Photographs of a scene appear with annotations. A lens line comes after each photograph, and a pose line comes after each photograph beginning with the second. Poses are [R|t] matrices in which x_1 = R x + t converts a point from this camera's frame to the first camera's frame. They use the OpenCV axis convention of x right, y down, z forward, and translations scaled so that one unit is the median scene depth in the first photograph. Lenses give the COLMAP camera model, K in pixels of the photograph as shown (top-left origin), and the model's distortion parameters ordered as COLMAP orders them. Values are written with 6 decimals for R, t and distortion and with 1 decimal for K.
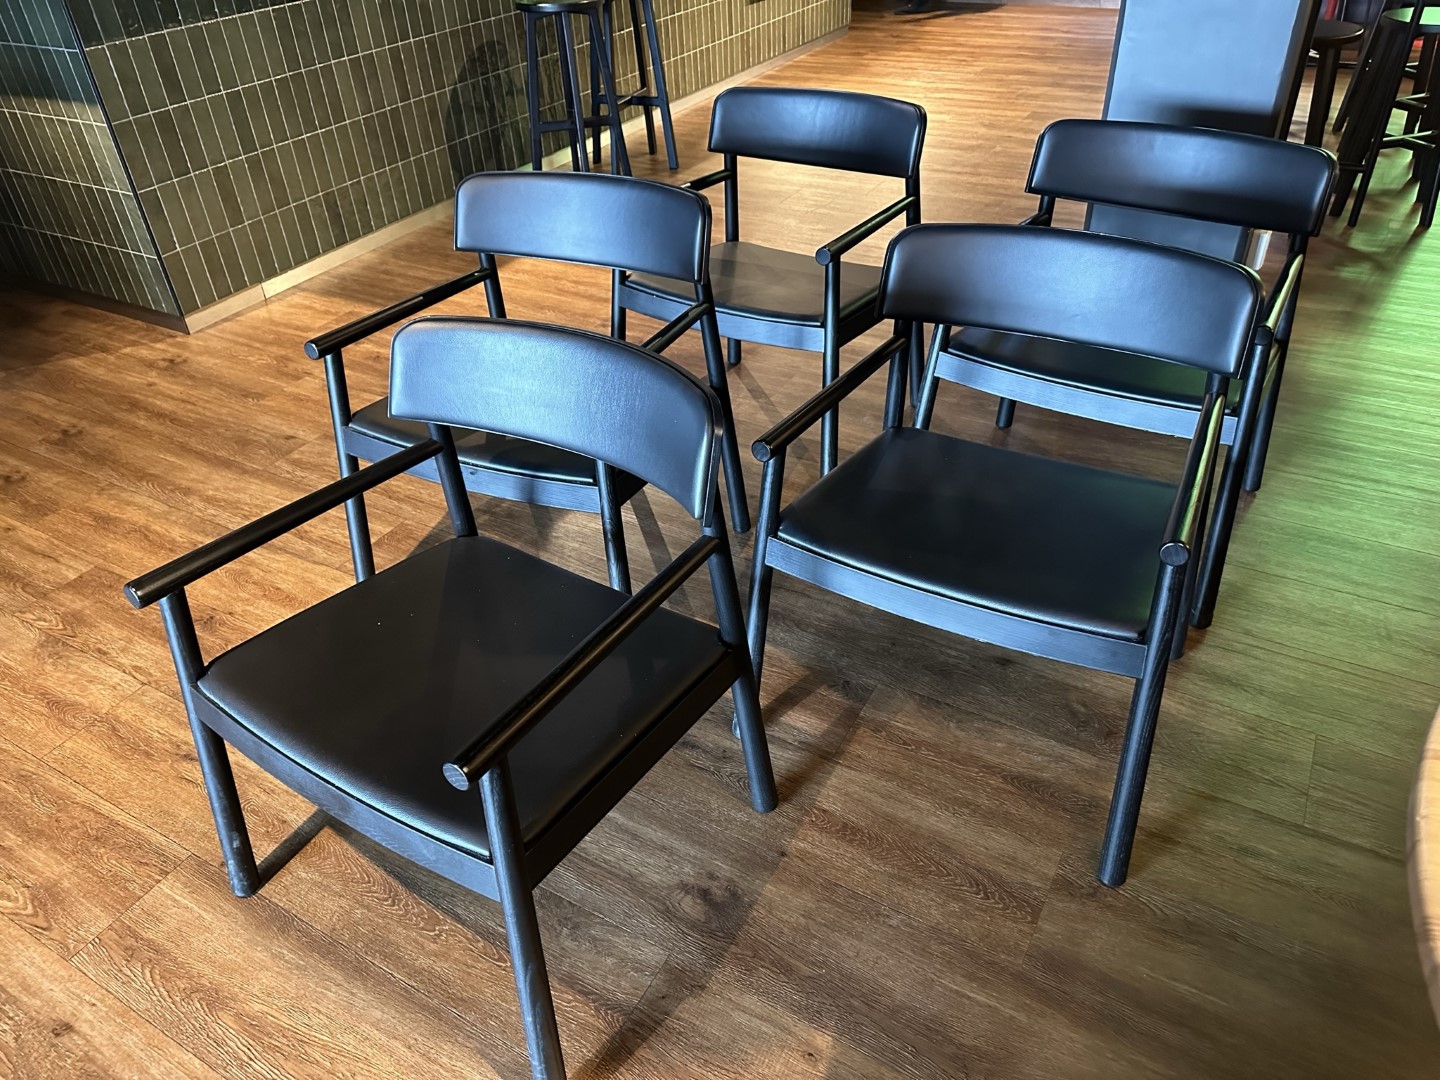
lens RADIAL K [[1038.3, 0, 720.5], [0, 1038.3, 530.7], [0, 0, 1]] dist [0.025285, -0.028864]
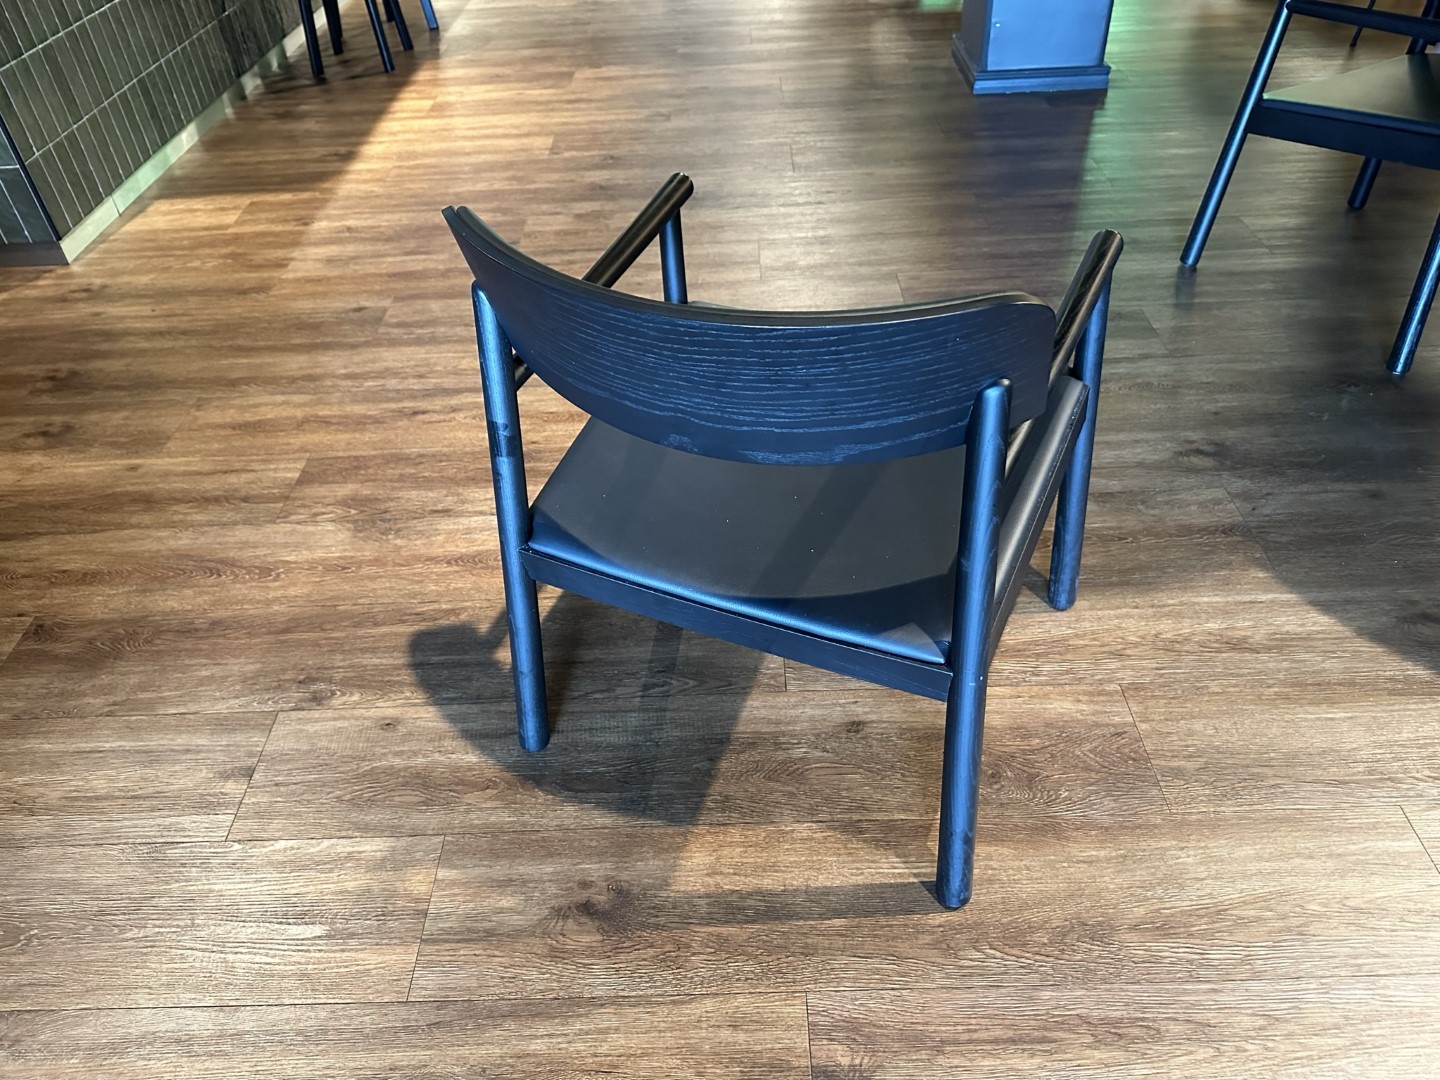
lens RADIAL K [[1038.3, 0, 716.4], [0, 1038.3, 538.1], [0, 0, 1]] dist [0.025285, -0.028864]
pose [[0.868713, -0.318069, 0.379697, -0.593449], [0.292460, 0.948064, 0.125064, 0.078756], [-0.399756, 0.002402, 0.916619, 0.075737]]
